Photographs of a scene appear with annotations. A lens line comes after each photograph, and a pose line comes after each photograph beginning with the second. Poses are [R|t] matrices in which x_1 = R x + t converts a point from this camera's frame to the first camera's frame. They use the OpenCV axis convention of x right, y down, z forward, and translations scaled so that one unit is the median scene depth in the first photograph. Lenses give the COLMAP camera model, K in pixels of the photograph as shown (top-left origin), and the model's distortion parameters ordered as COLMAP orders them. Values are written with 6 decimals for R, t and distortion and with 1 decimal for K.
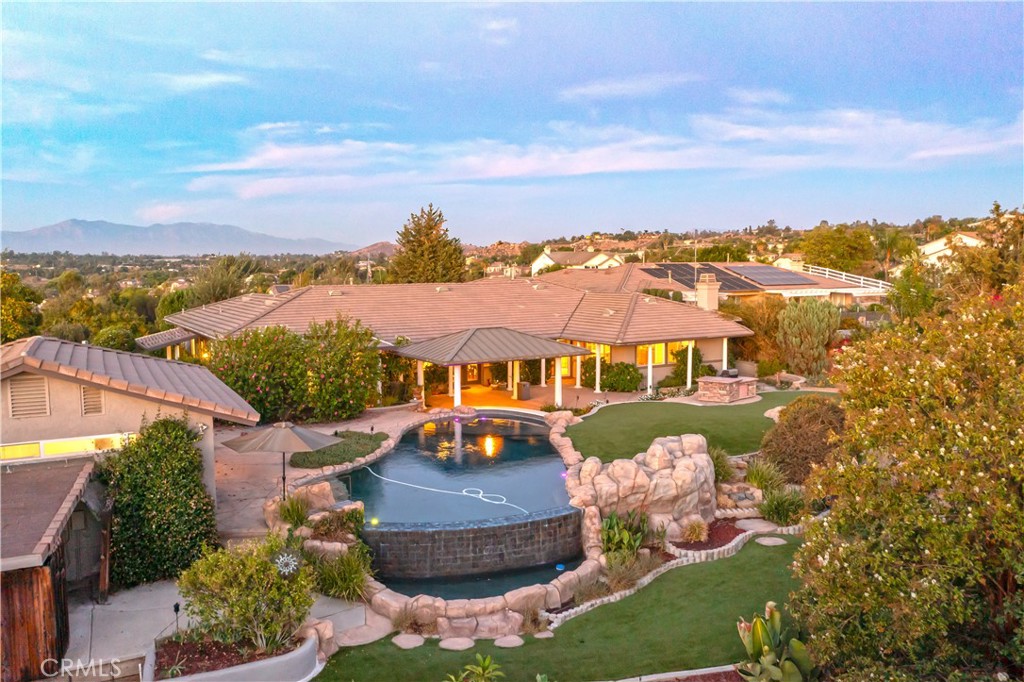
lens RADIAL K [[812.3, 0, 515.7], [0, 812.3, 345.7], [0, 0, 1]] dist [-0.007720, 0.010682]
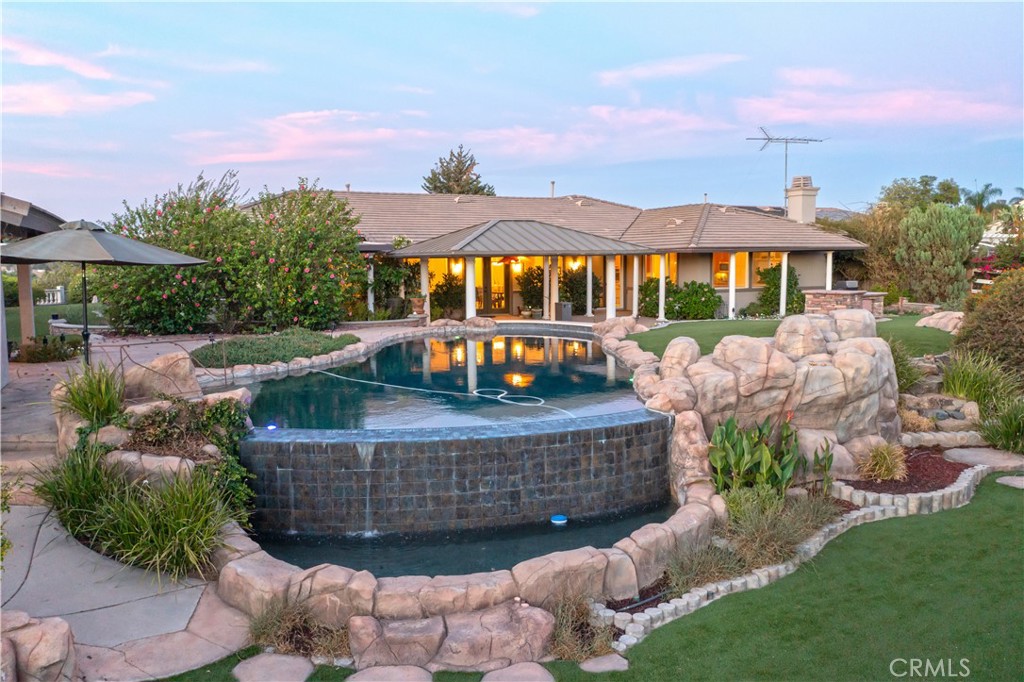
lens RADIAL K [[812.3, 0, 511.3], [0, 812.3, 342.6], [0, 0, 1]] dist [-0.007720, 0.010682]
pose [[0.998295, 0.000449, -0.058376, 0.009565], [-0.000274, 0.999995, 0.003011, 0.156081], [0.058377, -0.002989, 0.998290, 0.476830]]
